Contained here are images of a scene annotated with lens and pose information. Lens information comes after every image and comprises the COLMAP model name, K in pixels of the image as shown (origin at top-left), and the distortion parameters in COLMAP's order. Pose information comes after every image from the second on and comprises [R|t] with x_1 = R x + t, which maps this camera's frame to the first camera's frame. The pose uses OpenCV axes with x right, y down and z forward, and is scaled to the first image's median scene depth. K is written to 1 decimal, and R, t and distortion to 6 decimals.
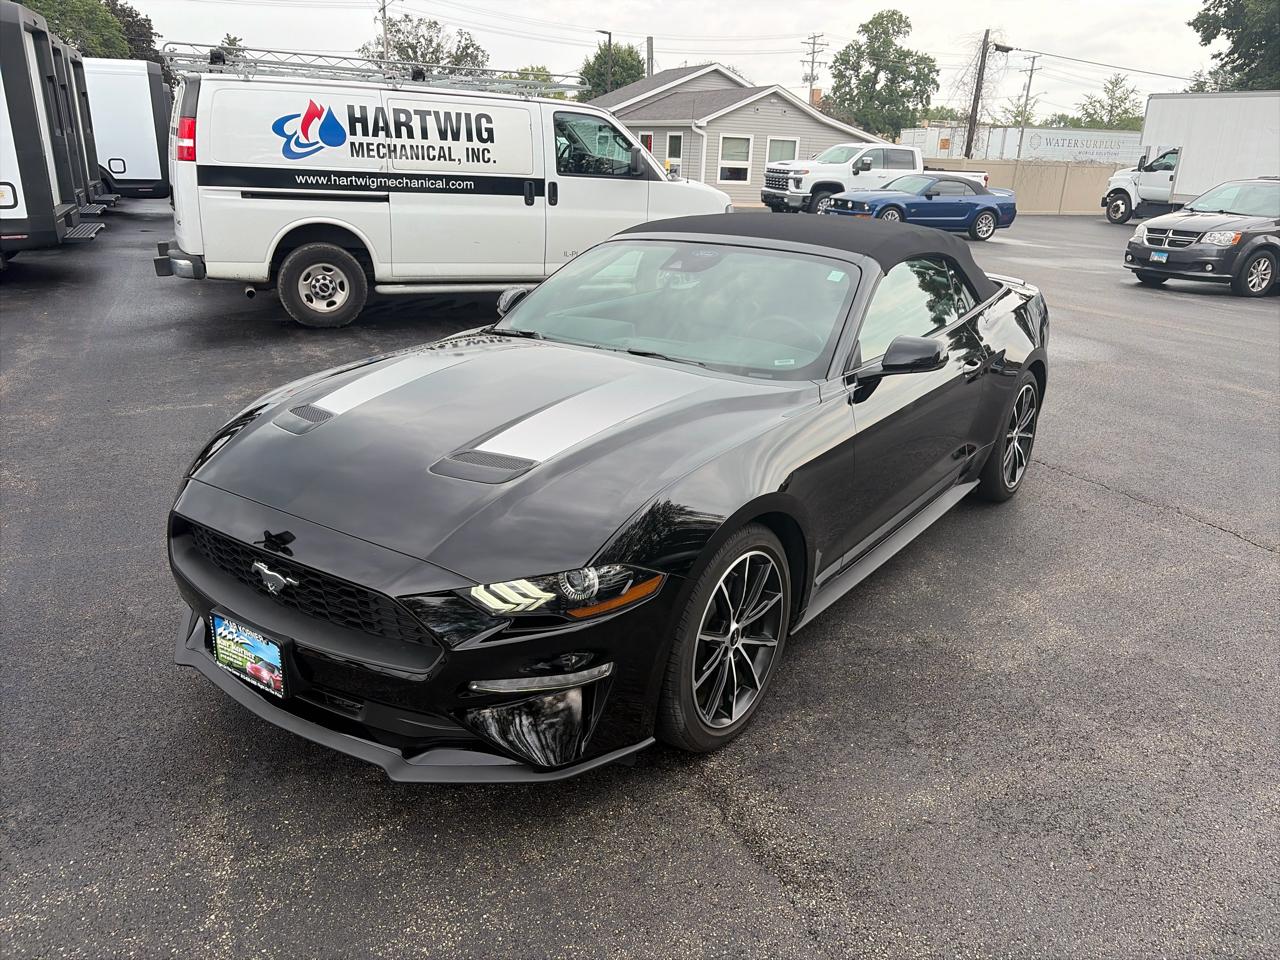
lens RADIAL K [[977.3, 0, 645.5], [0, 977.3, 492.2], [0, 0, 1]] dist [0.045946, -0.050377]
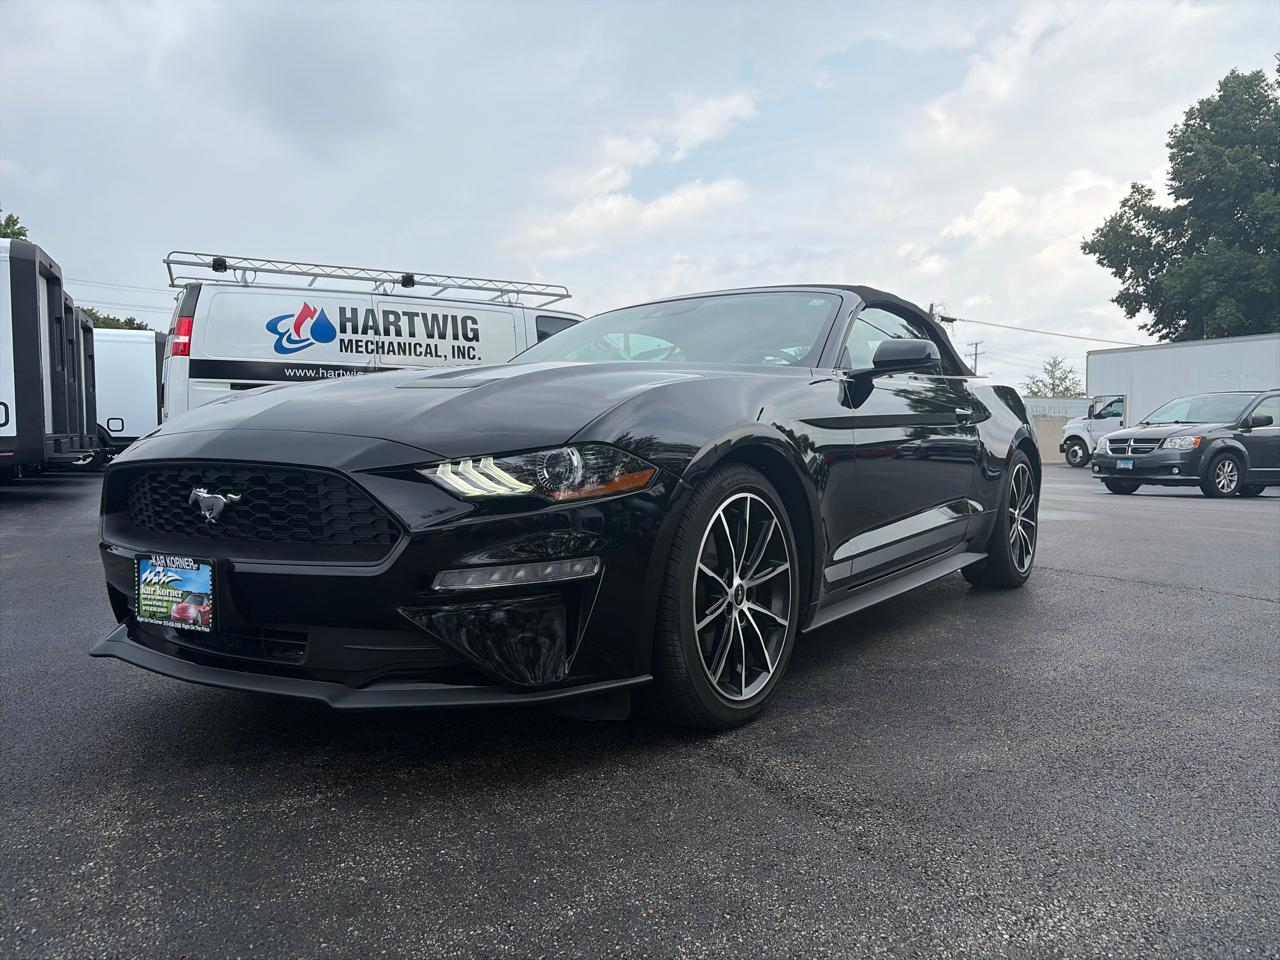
lens RADIAL K [[977.3, 0, 643.0], [0, 977.3, 483.9], [0, 0, 1]] dist [0.045946, -0.050377]
pose [[0.999350, -0.031097, 0.018212, -0.002719], [0.035064, 0.955729, -0.292152, 0.106741], [-0.008320, 0.292601, 0.956198, 0.046433]]
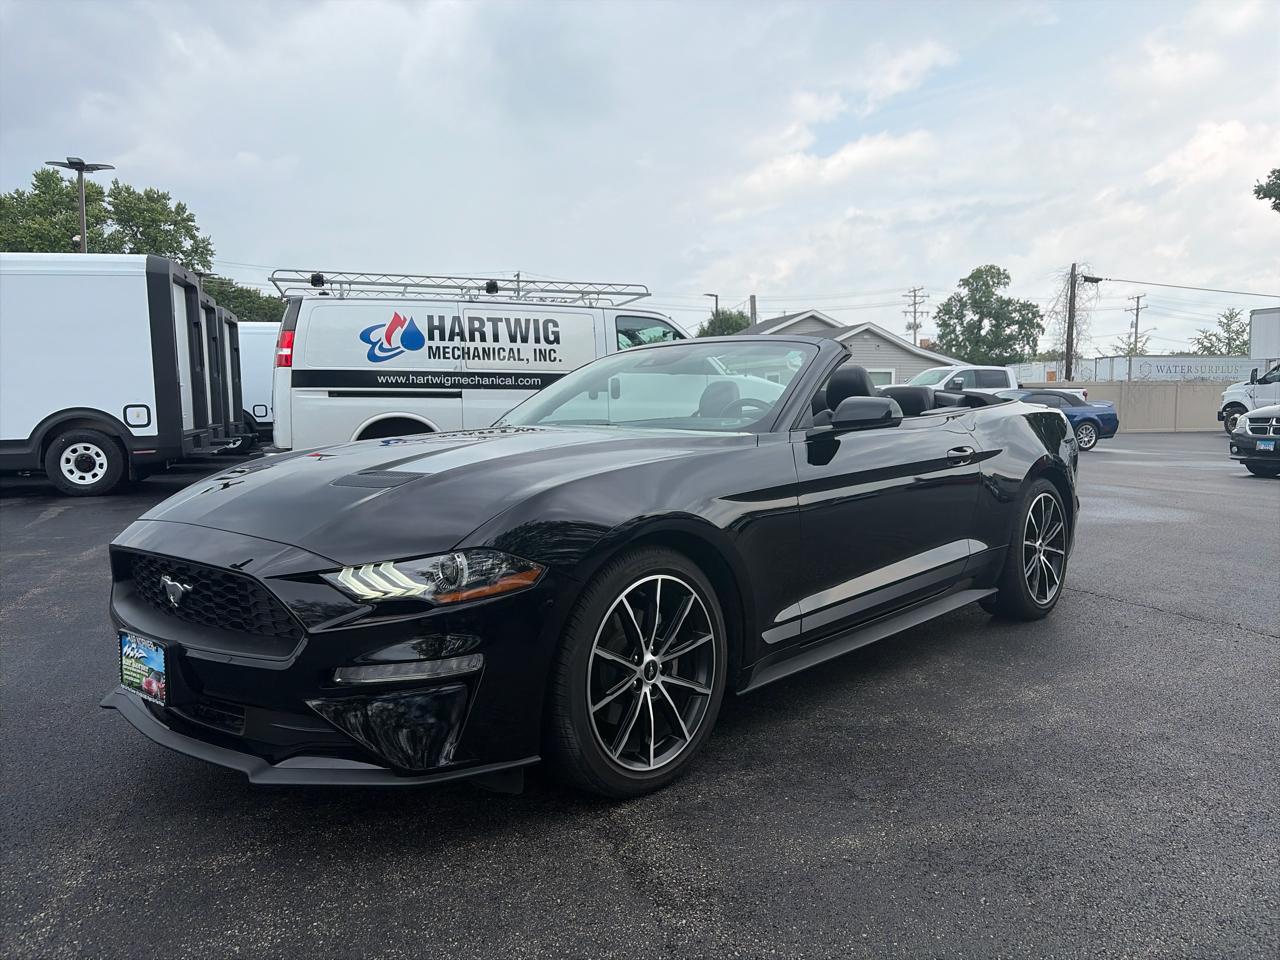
lens RADIAL K [[977.3, 0, 639.3], [0, 977.3, 488.1], [0, 0, 1]] dist [0.045946, -0.050377]
pose [[0.990858, -0.032124, -0.131032, 0.072853], [-0.002142, 0.967371, -0.253354, 0.075556], [0.134895, 0.251319, 0.958458, 0.019737]]
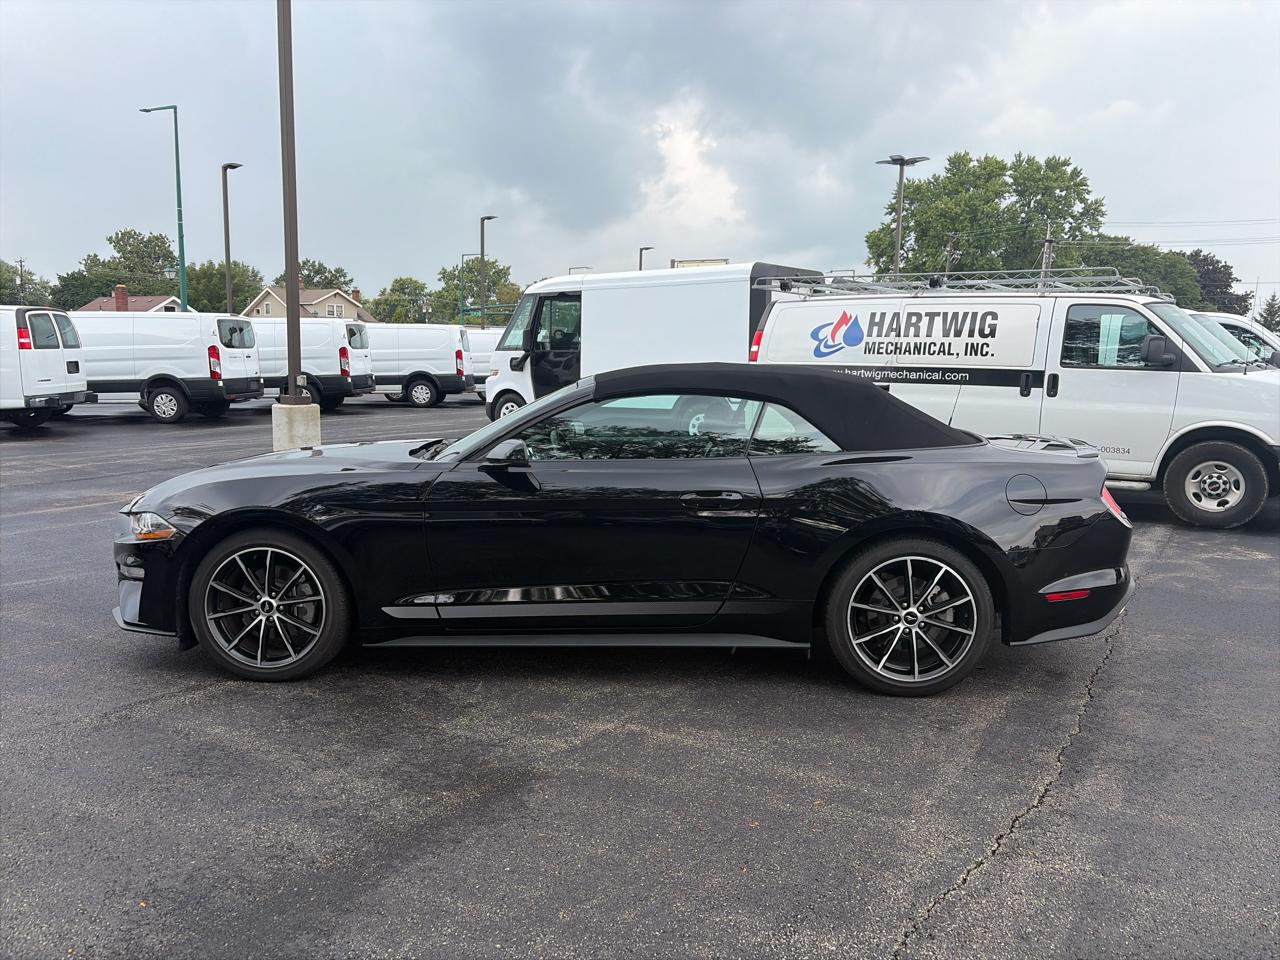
lens RADIAL K [[977.3, 0, 658.9], [0, 977.3, 511.8], [0, 0, 1]] dist [0.045946, -0.050377]
pose [[0.538899, 0.099981, -0.836416, 0.566586], [-0.274886, 0.959449, -0.062420, -0.020322], [0.796257, 0.263557, 0.544529, 0.219011]]
